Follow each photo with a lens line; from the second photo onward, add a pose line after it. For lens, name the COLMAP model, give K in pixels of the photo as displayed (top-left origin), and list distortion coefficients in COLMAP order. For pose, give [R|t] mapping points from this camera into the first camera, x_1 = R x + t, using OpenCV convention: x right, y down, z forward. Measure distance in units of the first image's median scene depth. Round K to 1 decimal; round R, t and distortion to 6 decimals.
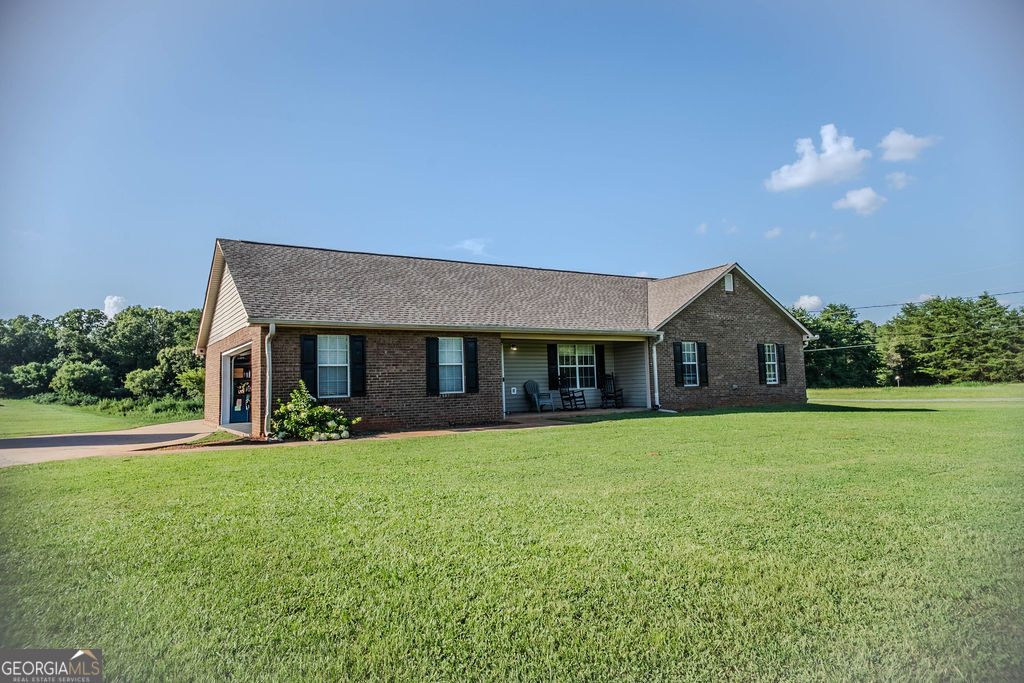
lens RADIAL K [[643.2, 0, 511.0], [0, 643.2, 333.7], [0, 0, 1]] dist [0.064549, -0.082167]
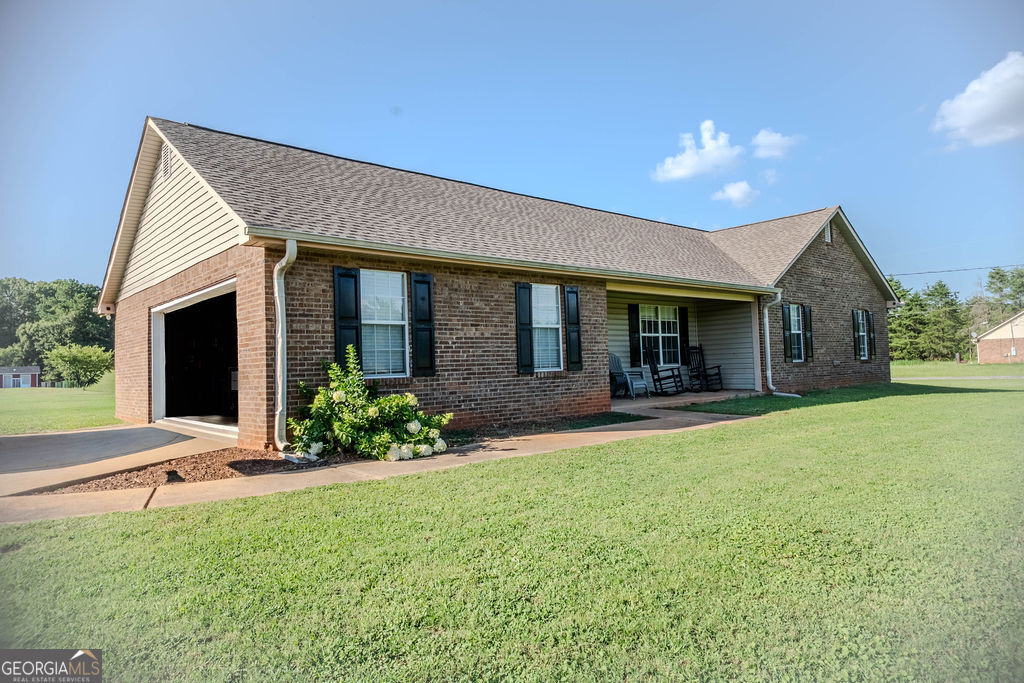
lens RADIAL K [[643.2, 0, 511.0], [0, 643.2, 333.7], [0, 0, 1]] dist [0.064549, -0.082167]
pose [[0.987922, 0.006284, 0.154825, -0.185740], [-0.010958, 0.999509, 0.029354, 0.029863], [-0.154565, -0.030695, 0.987506, 0.302925]]
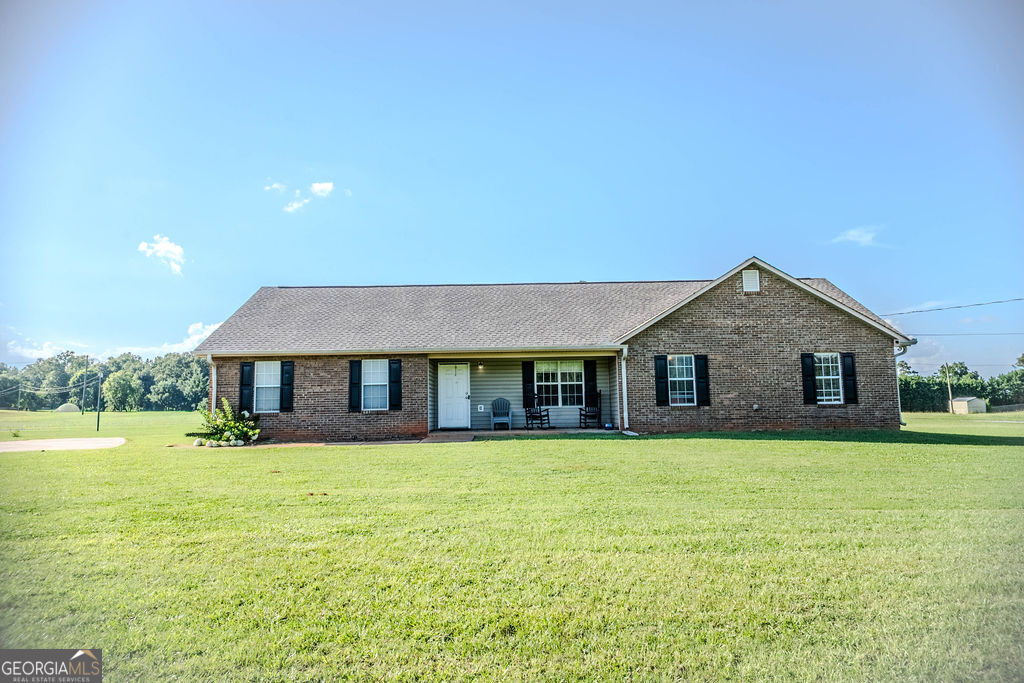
lens RADIAL K [[643.2, 0, 511.0], [0, 643.2, 333.7], [0, 0, 1]] dist [0.064549, -0.082167]
pose [[0.849088, -0.046118, -0.526234, 0.566596], [0.036137, 0.998919, -0.029235, 0.001663], [0.527013, 0.005807, 0.849837, 0.146037]]
